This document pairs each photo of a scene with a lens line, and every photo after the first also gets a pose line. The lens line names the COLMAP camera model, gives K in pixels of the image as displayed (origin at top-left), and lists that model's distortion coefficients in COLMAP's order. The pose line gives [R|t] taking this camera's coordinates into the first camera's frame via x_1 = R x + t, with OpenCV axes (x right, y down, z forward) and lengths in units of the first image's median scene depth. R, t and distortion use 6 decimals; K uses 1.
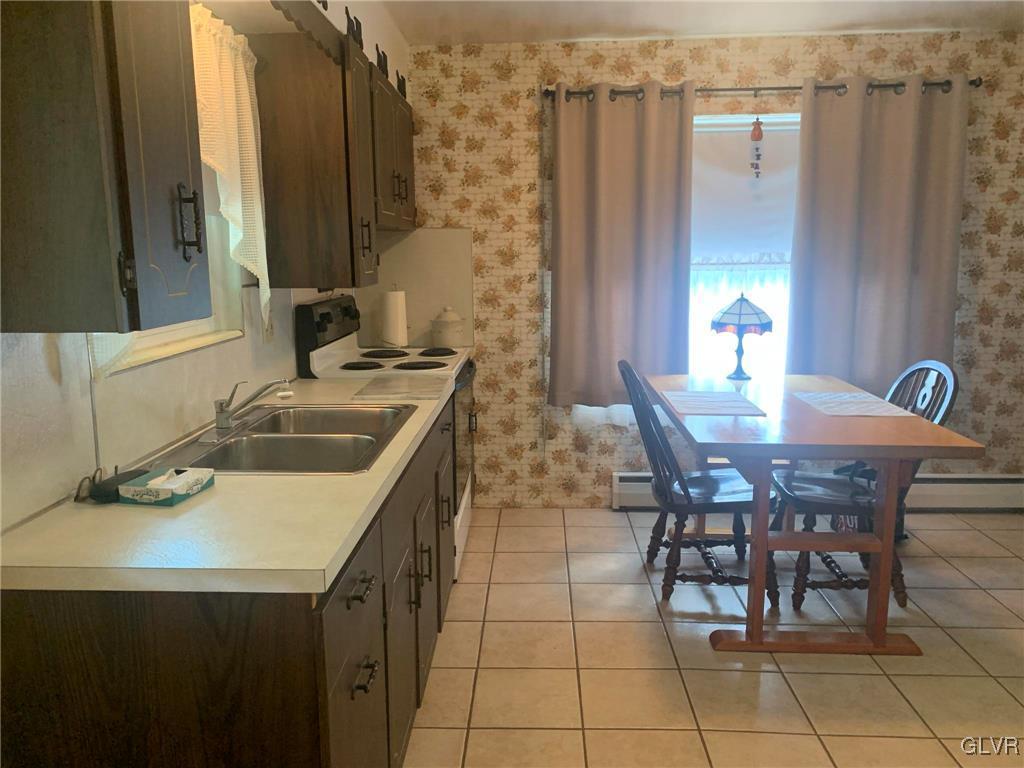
lens RADIAL K [[786.3, 0, 512.0], [0, 786.3, 384.0], [0, 0, 1]] dist [0.080435, -0.086264]
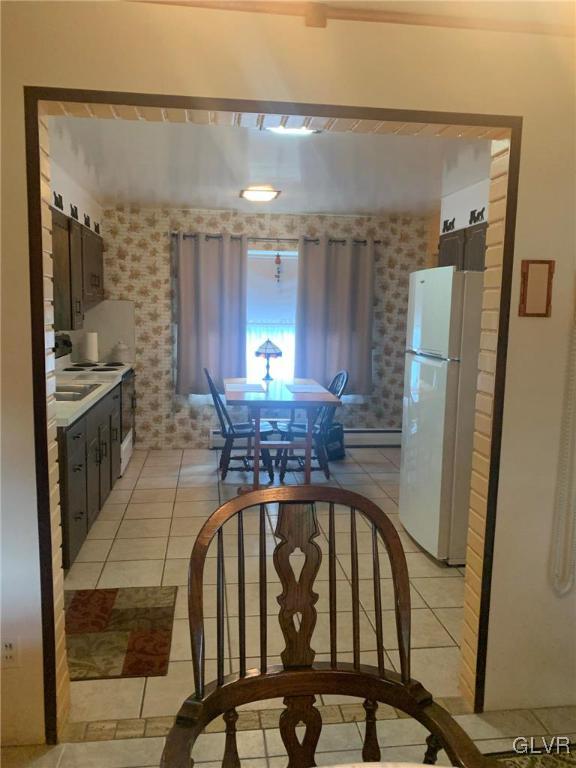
lens RADIAL K [[589.7, 0, 282.0], [0, 589.7, 382.8], [0, 0, 1]] dist [0.080435, -0.086264]
pose [[0.986644, 0.008194, 0.162684, 0.071745], [-0.002055, 0.999281, -0.037868, 0.056223], [-0.162878, 0.037028, 0.985951, -0.482521]]
